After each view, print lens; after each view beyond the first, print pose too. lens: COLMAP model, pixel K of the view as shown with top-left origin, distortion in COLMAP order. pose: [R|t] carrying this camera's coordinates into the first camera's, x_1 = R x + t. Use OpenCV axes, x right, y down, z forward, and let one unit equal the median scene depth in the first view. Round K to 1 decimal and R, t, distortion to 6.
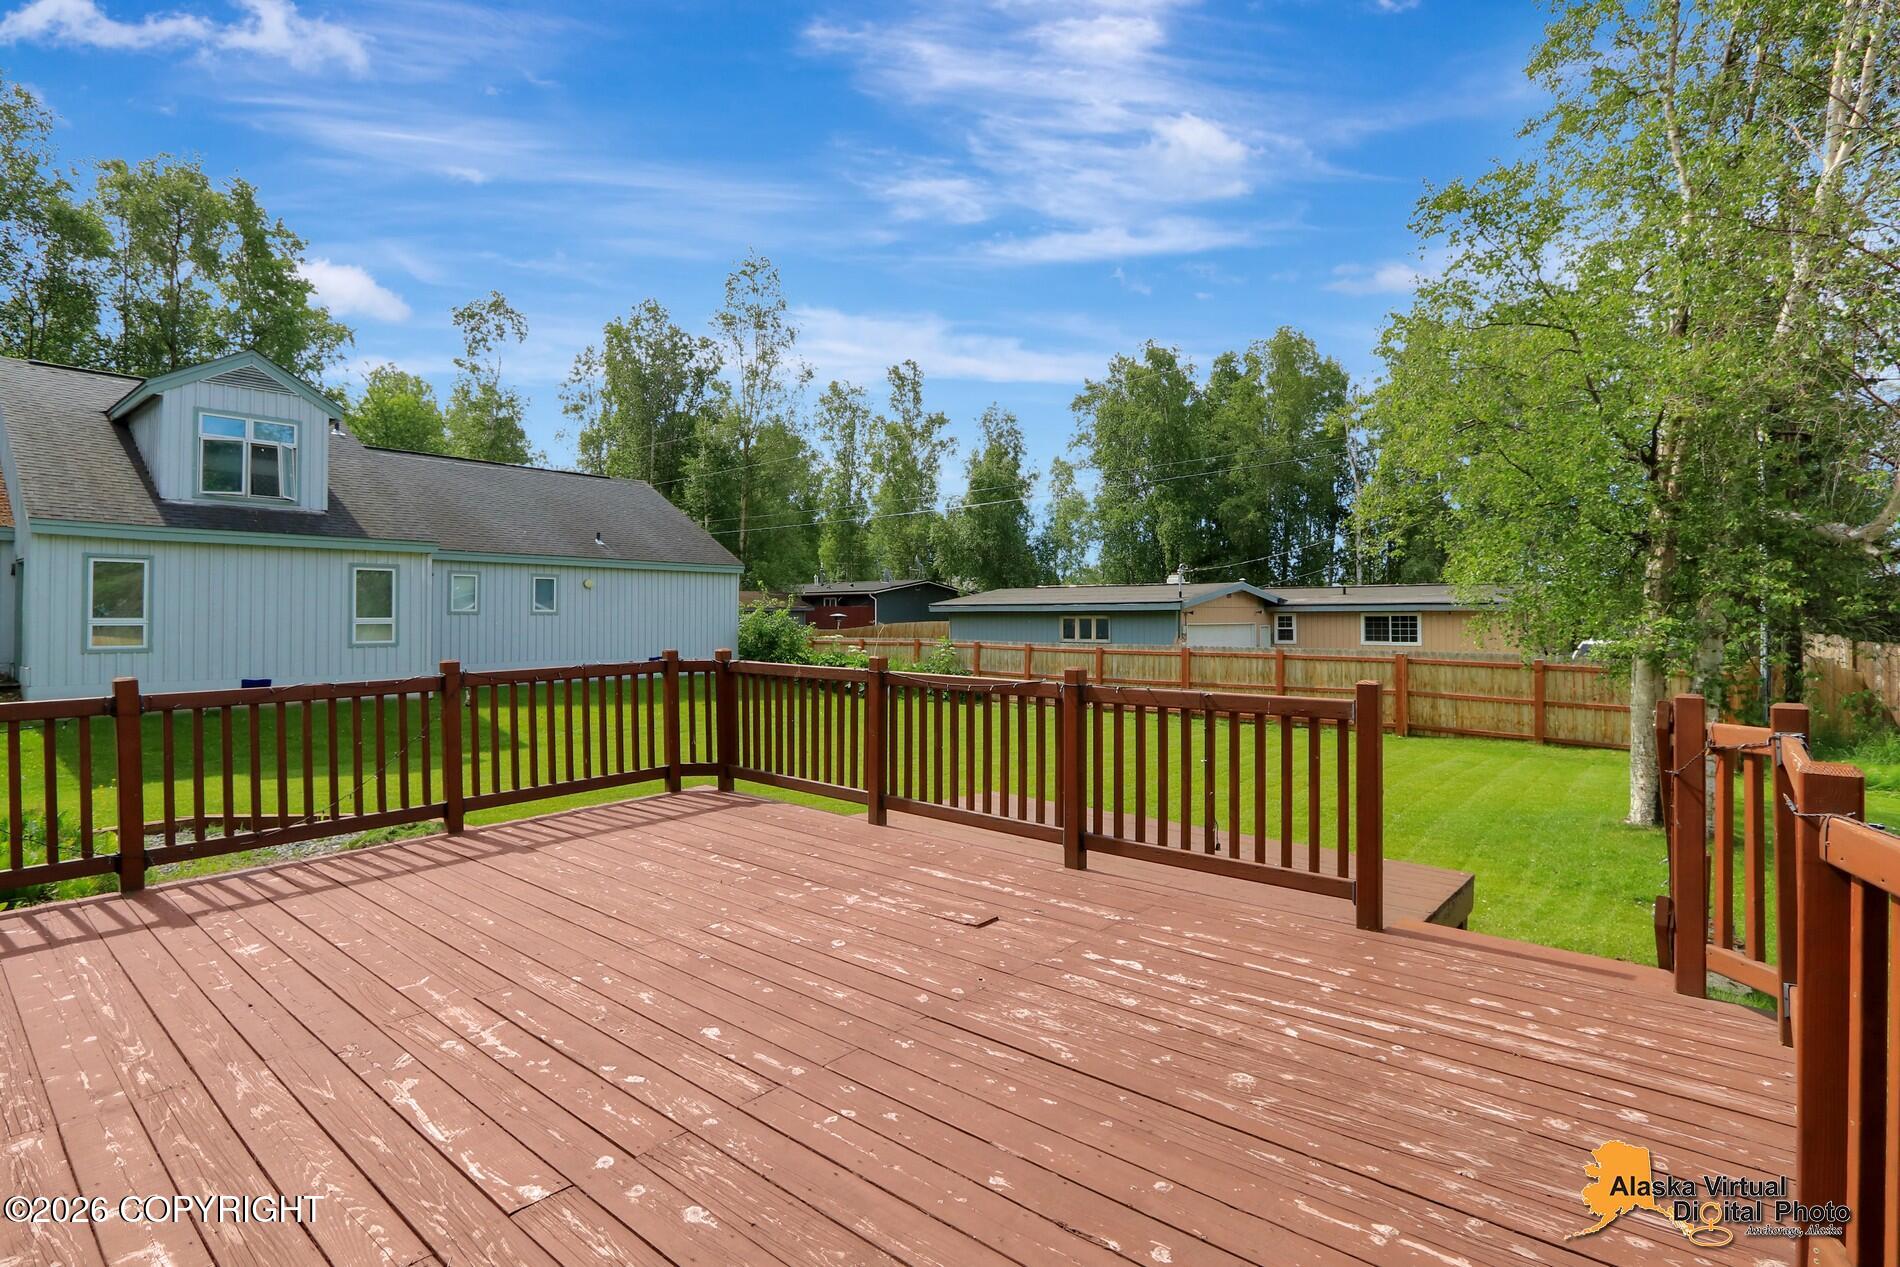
lens RADIAL K [[909.0, 0, 918.7], [0, 909.0, 606.5], [0, 0, 1]] dist [-0.019875, 0.001312]
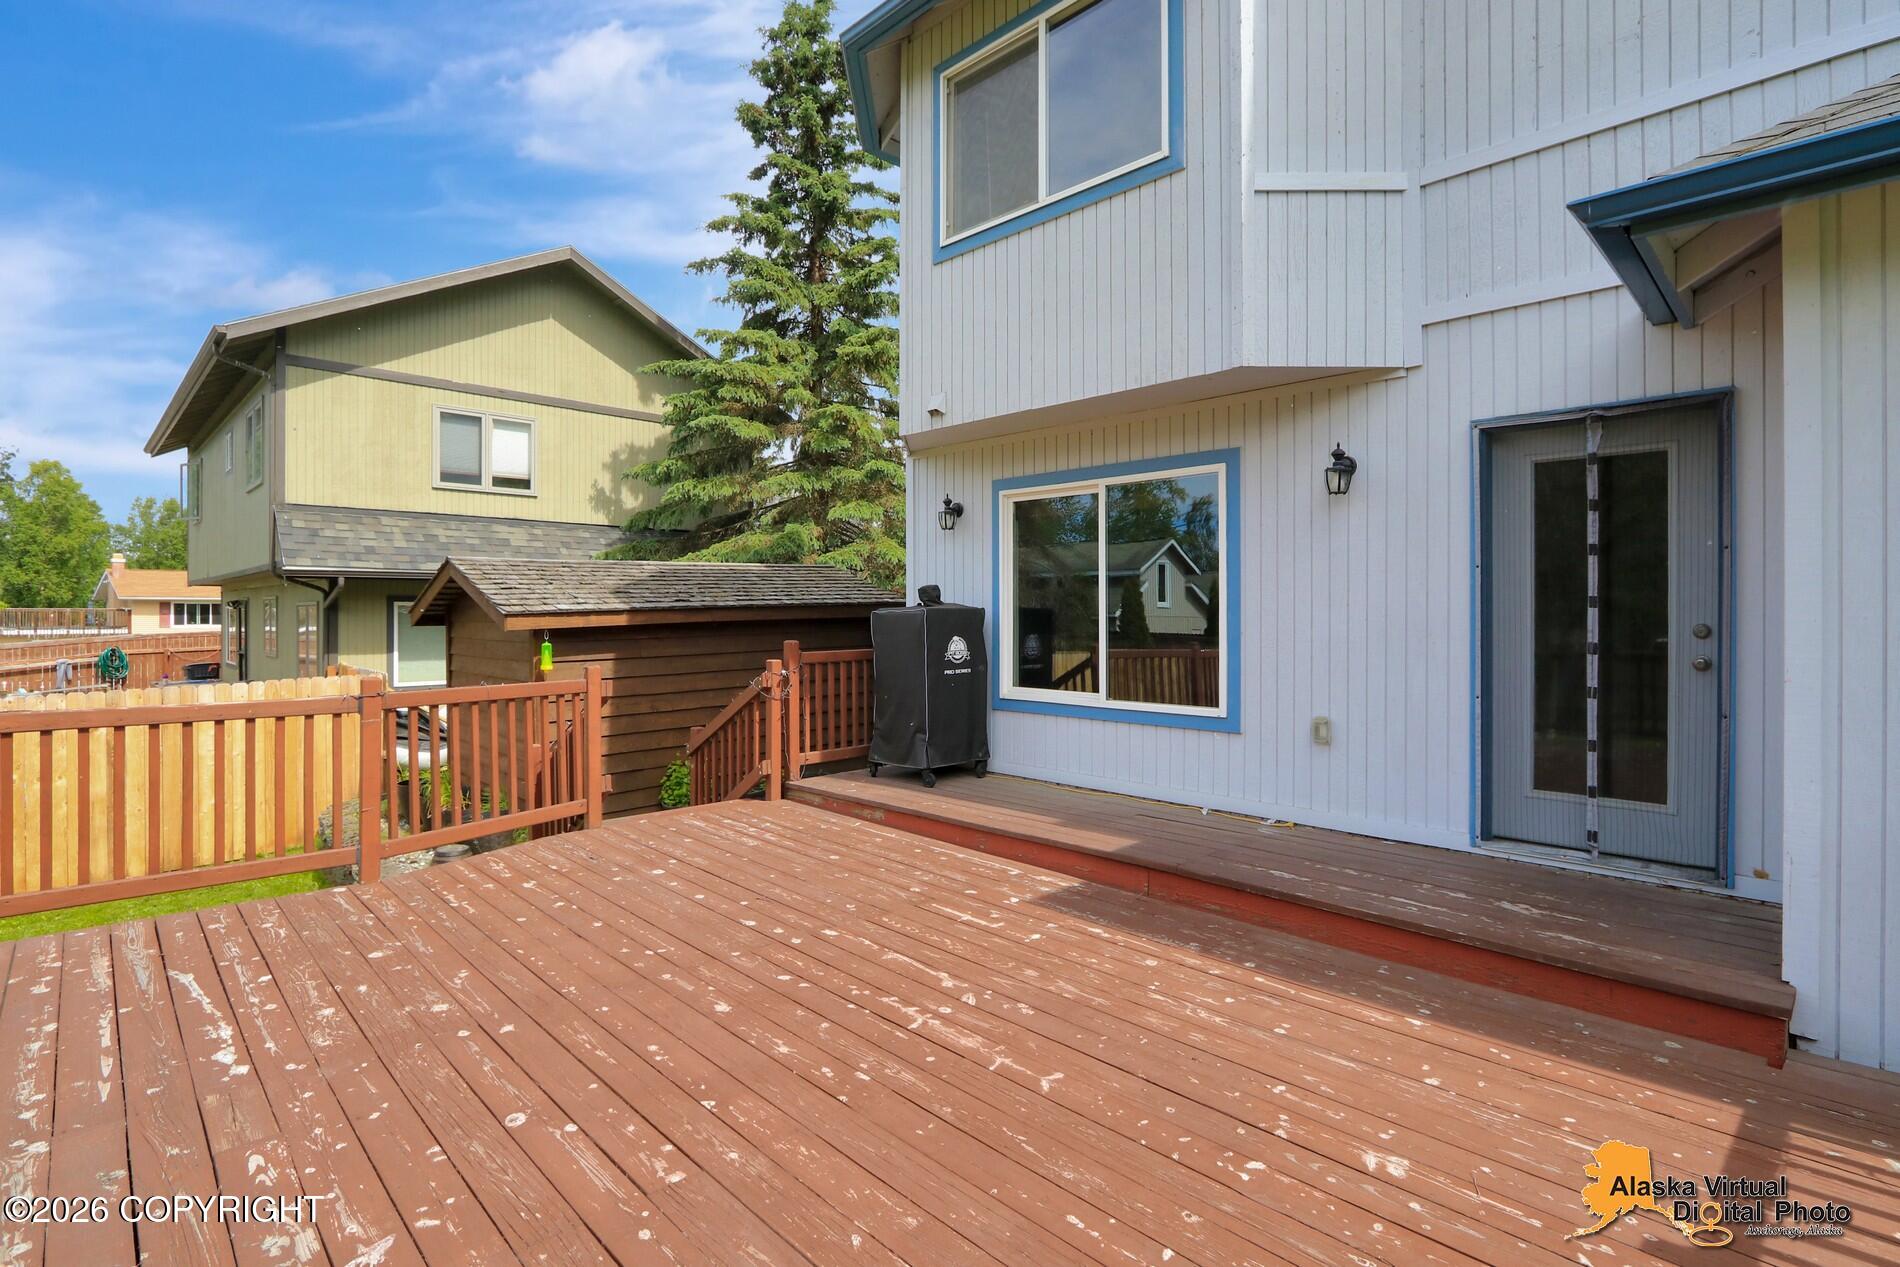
lens RADIAL K [[909.0, 0, 932.2], [0, 909.0, 638.0], [0, 0, 1]] dist [-0.019875, 0.001312]
pose [[-0.995474, -0.003483, 0.094971, -0.064710], [-0.002018, 0.999878, 0.015519, -0.001214], [-0.095013, 0.015257, -0.995359, 0.226936]]
